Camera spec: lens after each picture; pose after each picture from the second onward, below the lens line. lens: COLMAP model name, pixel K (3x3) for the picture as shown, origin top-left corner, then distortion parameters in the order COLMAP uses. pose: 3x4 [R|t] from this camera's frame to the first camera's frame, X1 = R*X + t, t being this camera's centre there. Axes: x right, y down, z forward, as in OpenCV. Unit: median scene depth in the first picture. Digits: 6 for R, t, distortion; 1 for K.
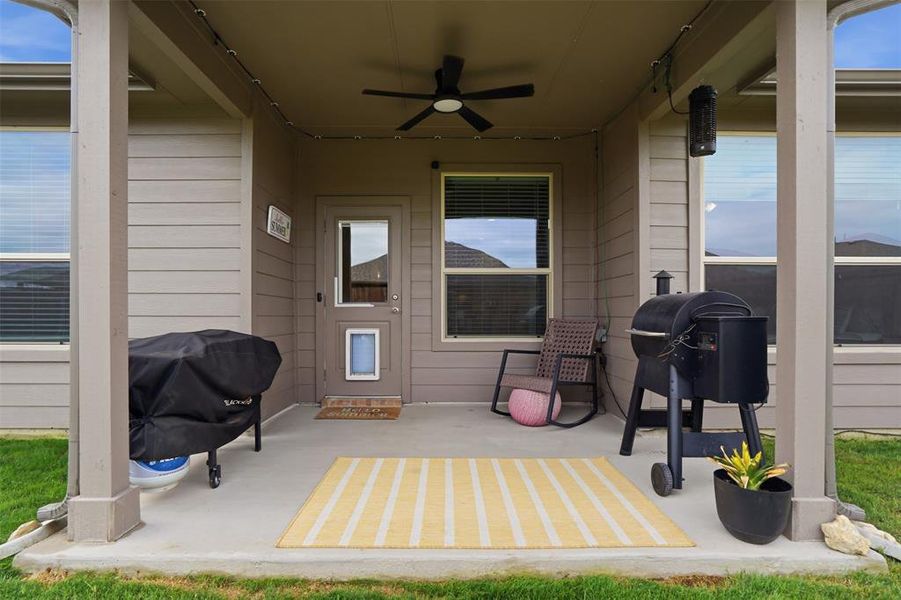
lens RADIAL K [[463.0, 0, 443.5], [0, 463.0, 305.0], [0, 0, 1]] dist [0.016302, -0.001598]
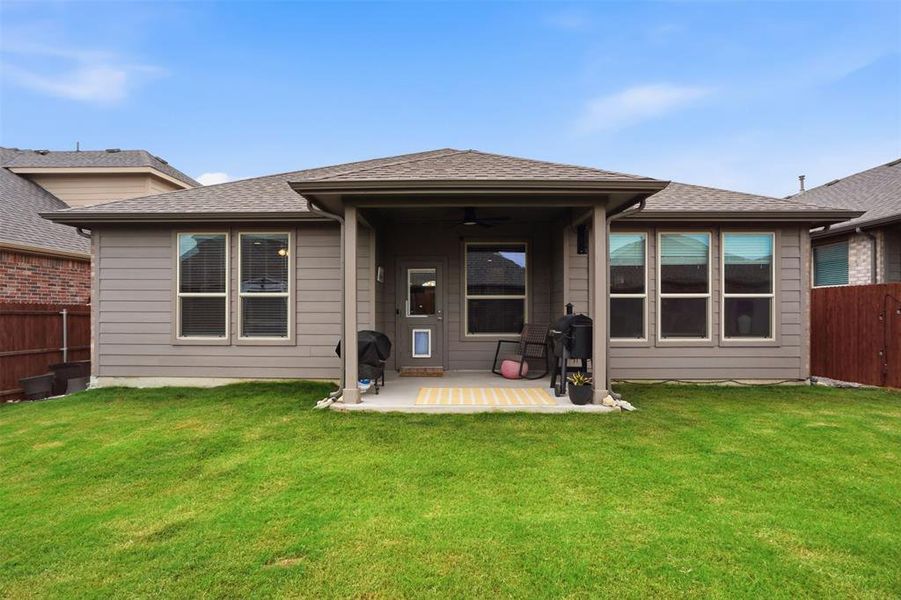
lens RADIAL K [[495.2, 0, 453.4], [0, 495.2, 303.8], [0, 0, 1]] dist [-0.012748, -0.000499]
pose [[0.999999, -0.000221, -0.001364, -0.054375], [0.000233, 0.999959, 0.009019, -0.074161], [0.001362, -0.009020, 0.999958, -1.063372]]
